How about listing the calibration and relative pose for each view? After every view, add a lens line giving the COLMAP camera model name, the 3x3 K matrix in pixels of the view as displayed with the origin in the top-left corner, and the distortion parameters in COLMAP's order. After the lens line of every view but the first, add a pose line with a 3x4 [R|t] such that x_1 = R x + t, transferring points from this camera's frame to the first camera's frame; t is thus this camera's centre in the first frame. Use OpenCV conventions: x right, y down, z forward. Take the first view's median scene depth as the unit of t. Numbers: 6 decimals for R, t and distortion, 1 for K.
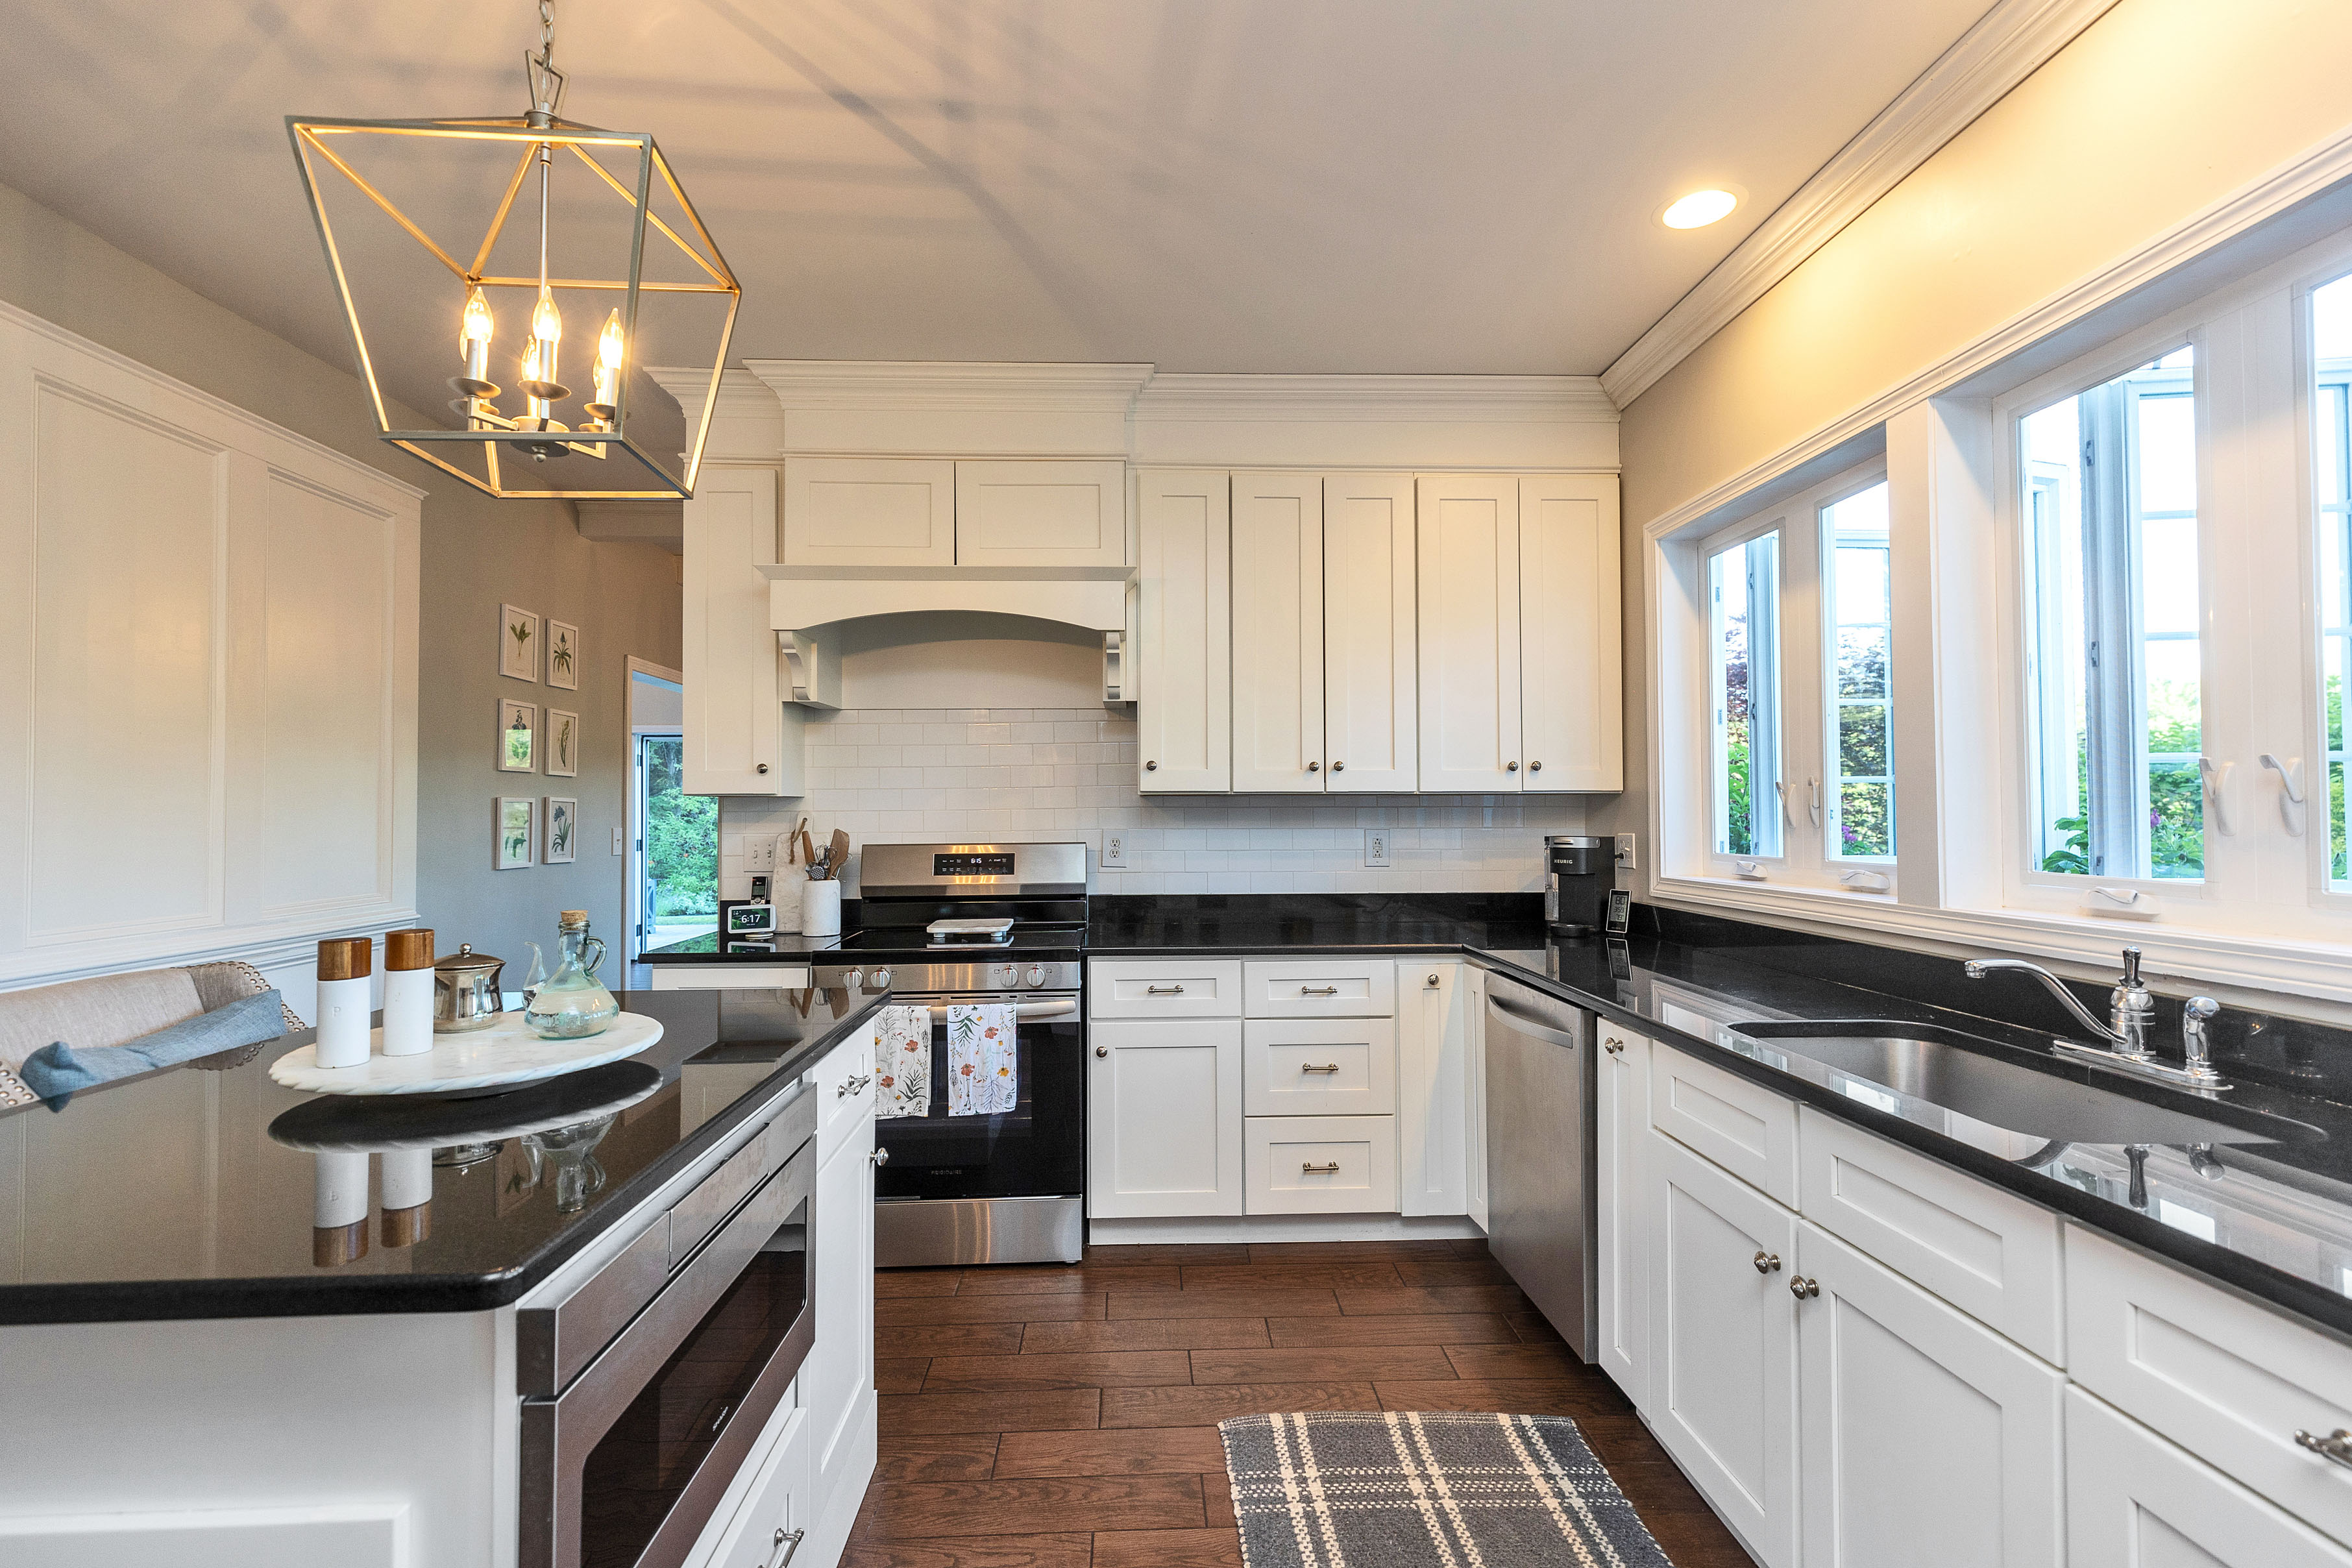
lens RADIAL K [[1052.1, 0, 1179.4], [0, 1052.1, 788.3], [0, 0, 1]] dist [0.009168, -0.001714]
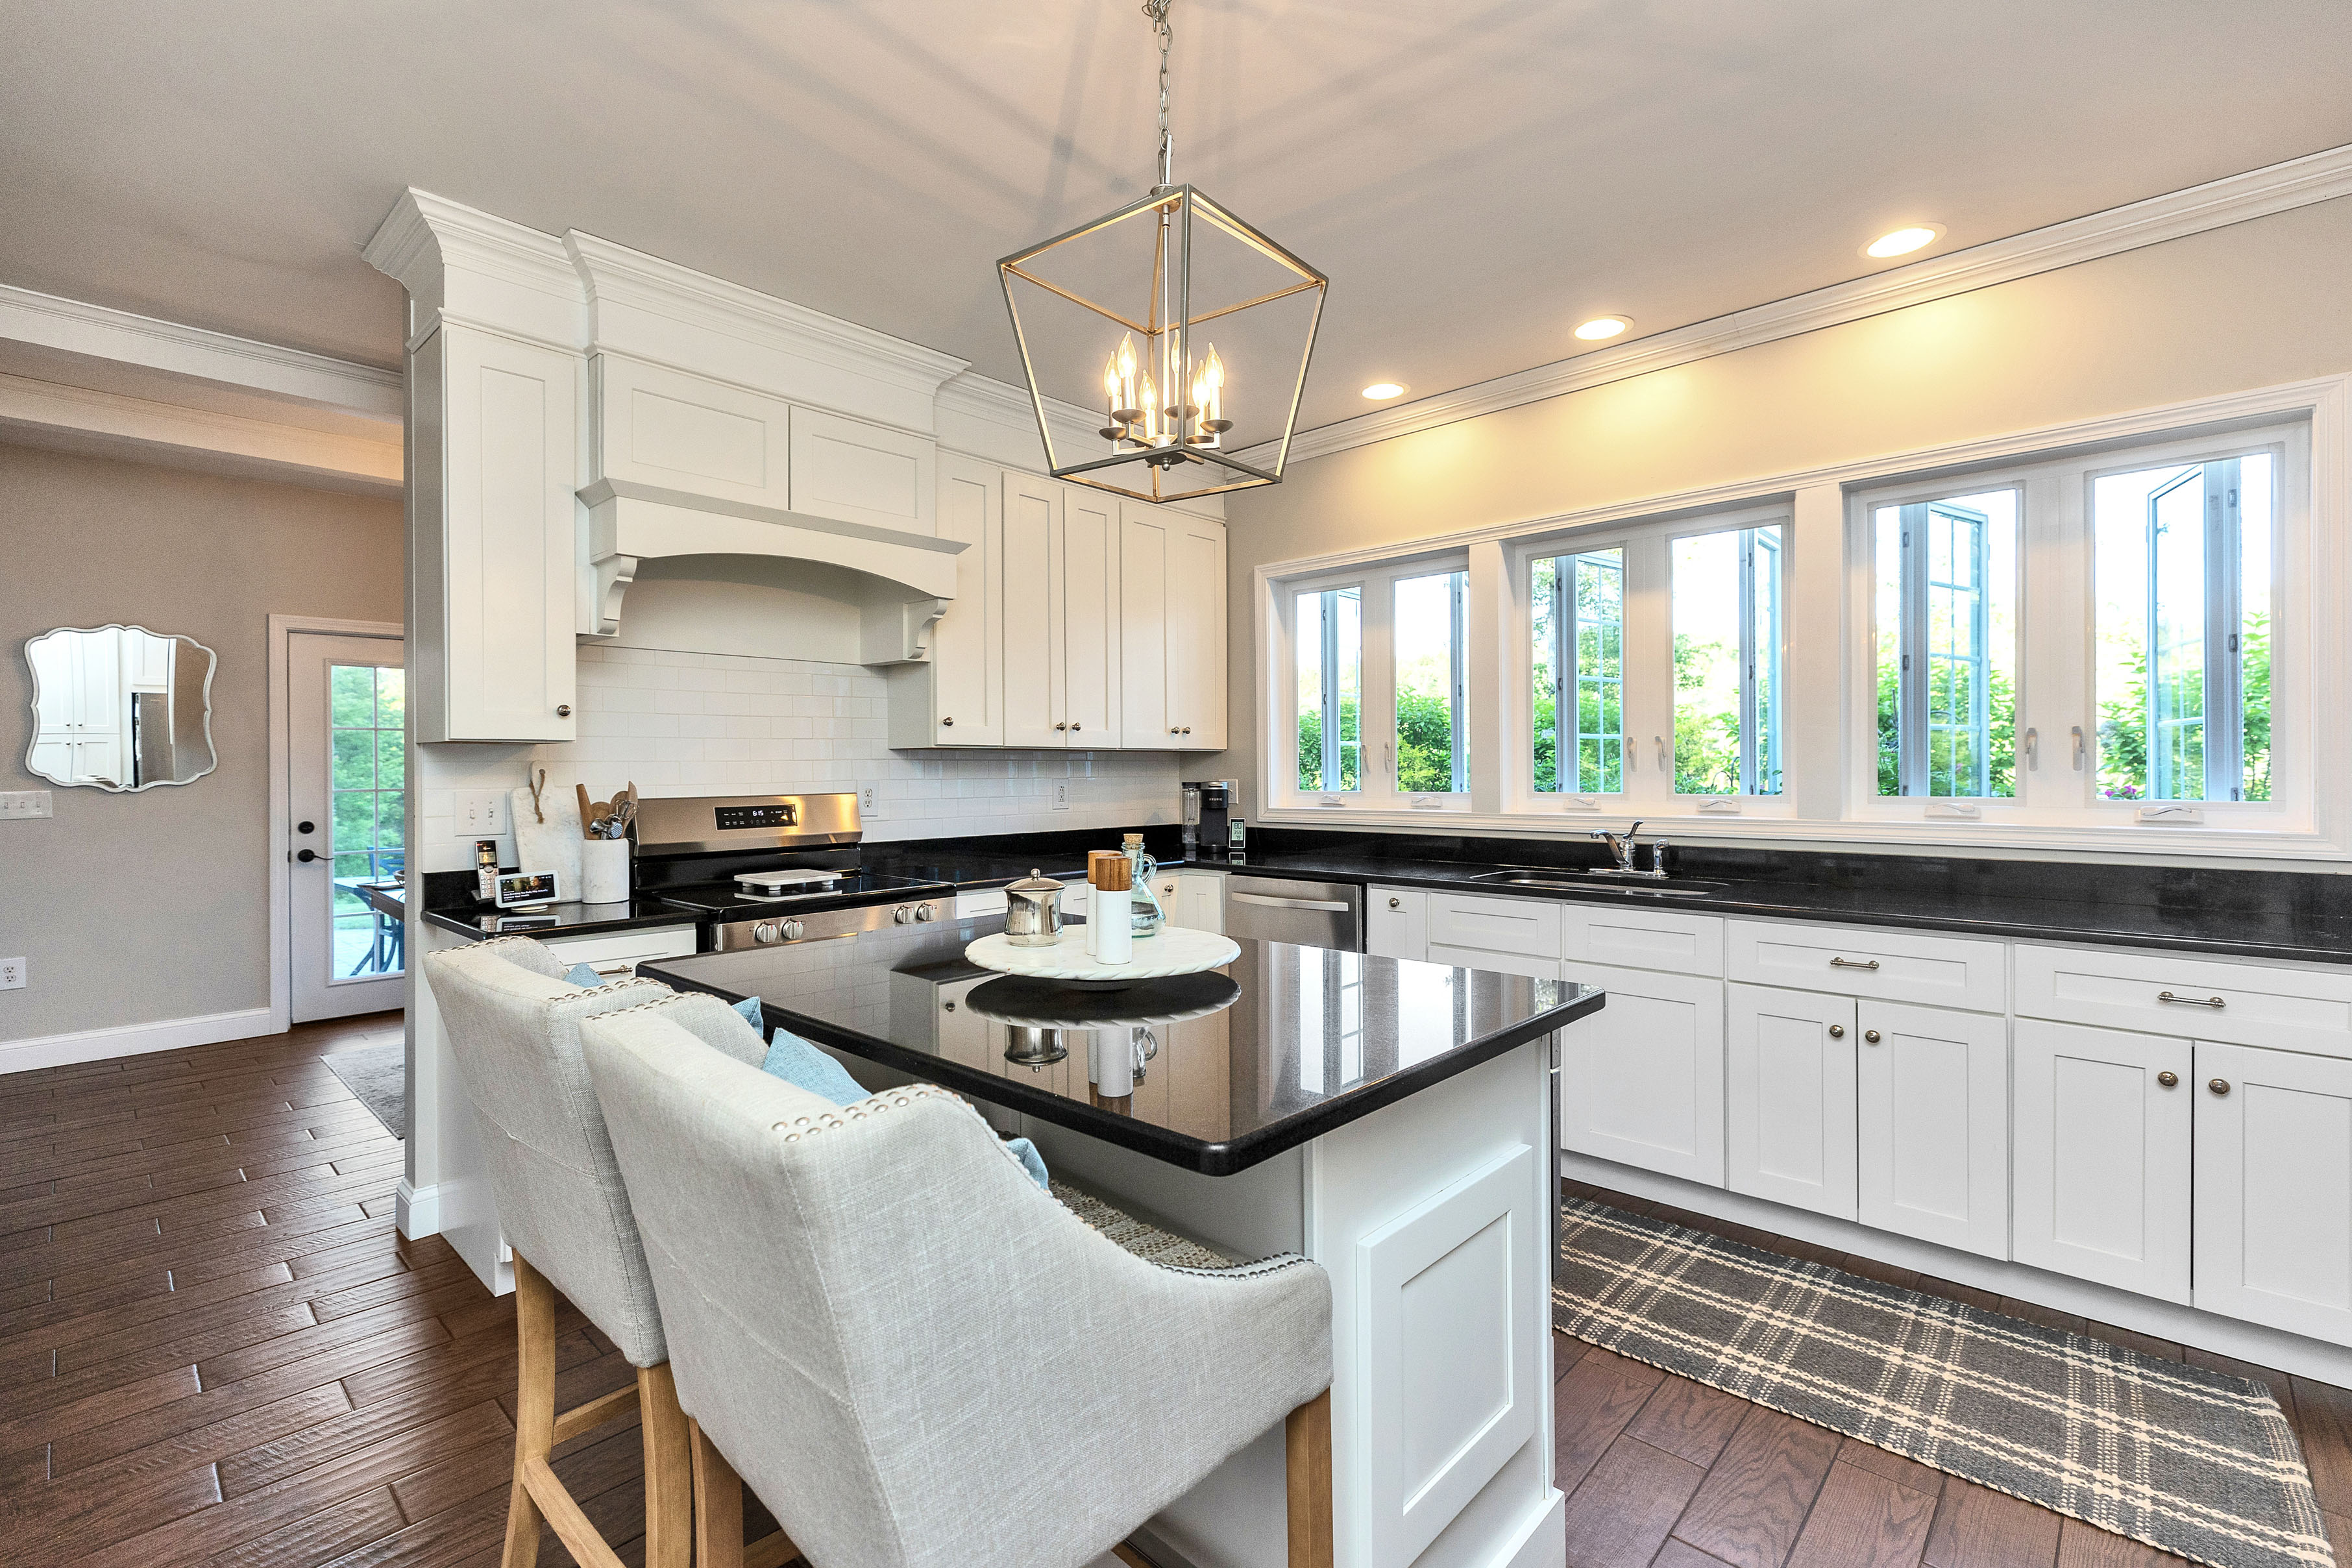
lens RADIAL K [[1052.1, 0, 1174.0], [0, 1052.1, 774.1], [0, 0, 1]] dist [0.009168, -0.001714]
pose [[0.713613, -0.004368, 0.700527, -0.686049], [-0.015463, 0.999639, 0.021985, 0.006430], [-0.700370, -0.026521, 0.713287, 0.045146]]
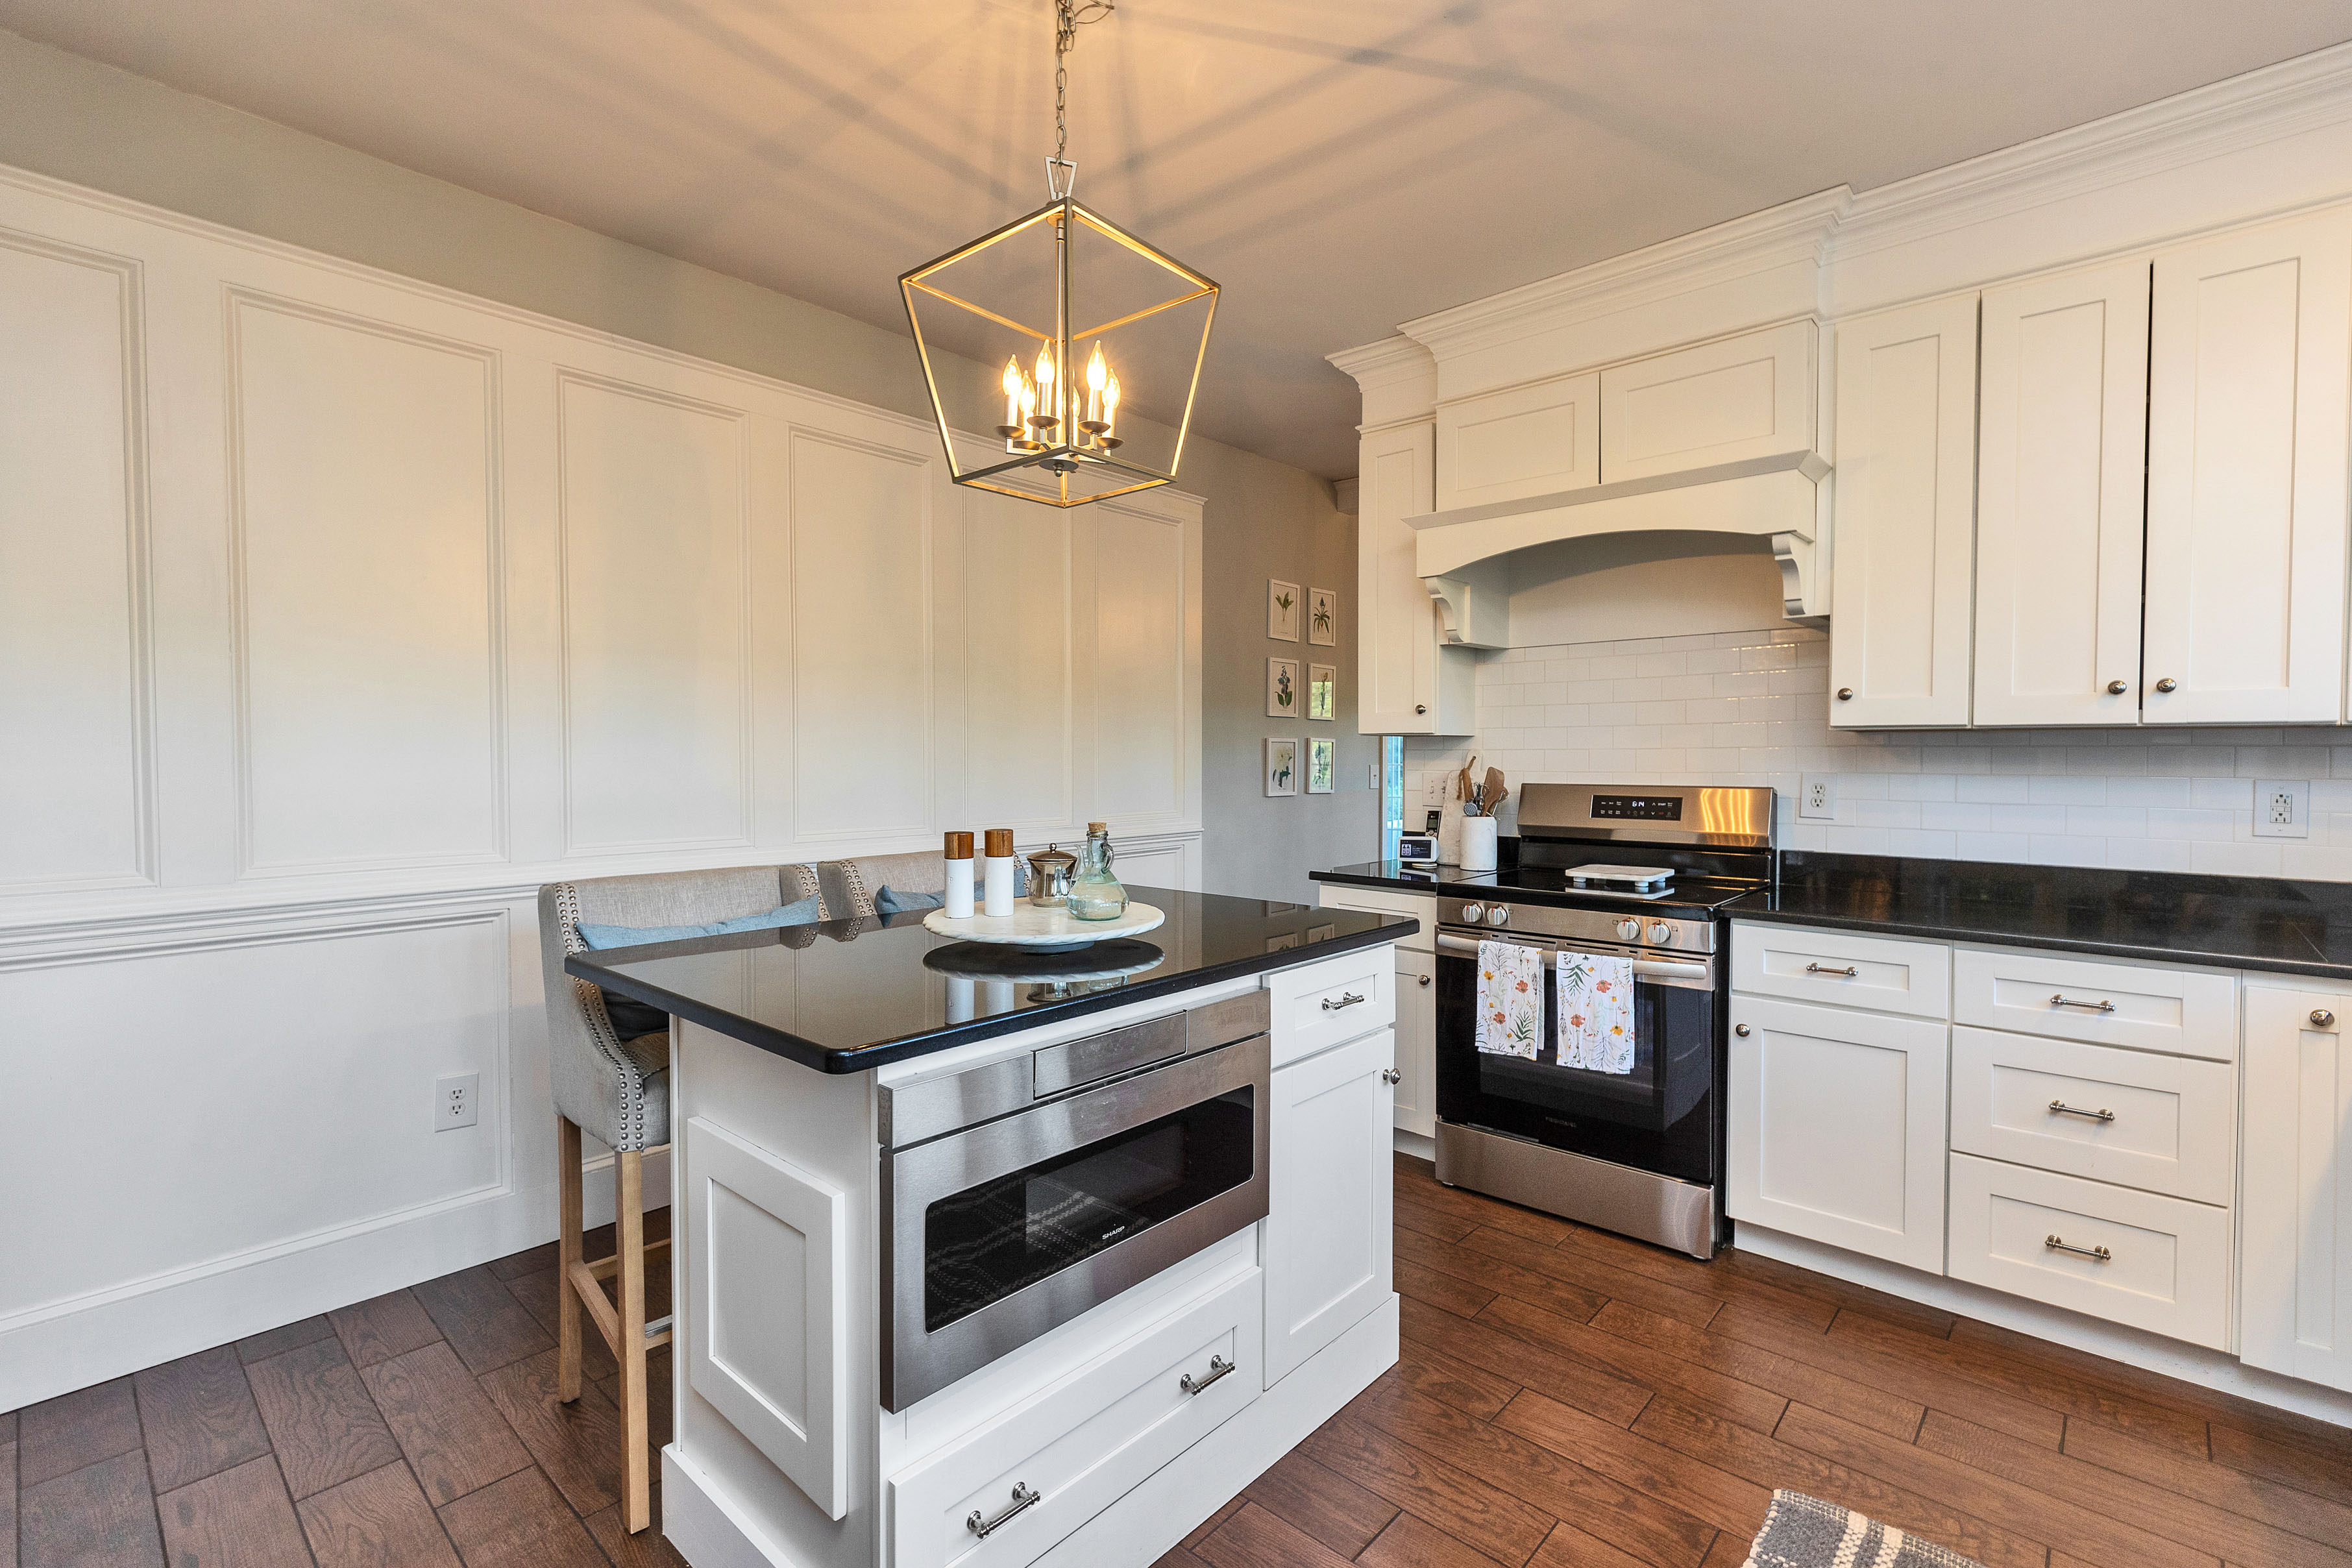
lens RADIAL K [[1052.1, 0, 1196.0], [0, 1052.1, 777.5], [0, 0, 1]] dist [0.009168, -0.001714]
pose [[0.719506, 0.021522, -0.694153, 0.193082], [0.009935, 0.999098, 0.041274, 0.004377], [0.694416, -0.036593, 0.718643, 0.077905]]
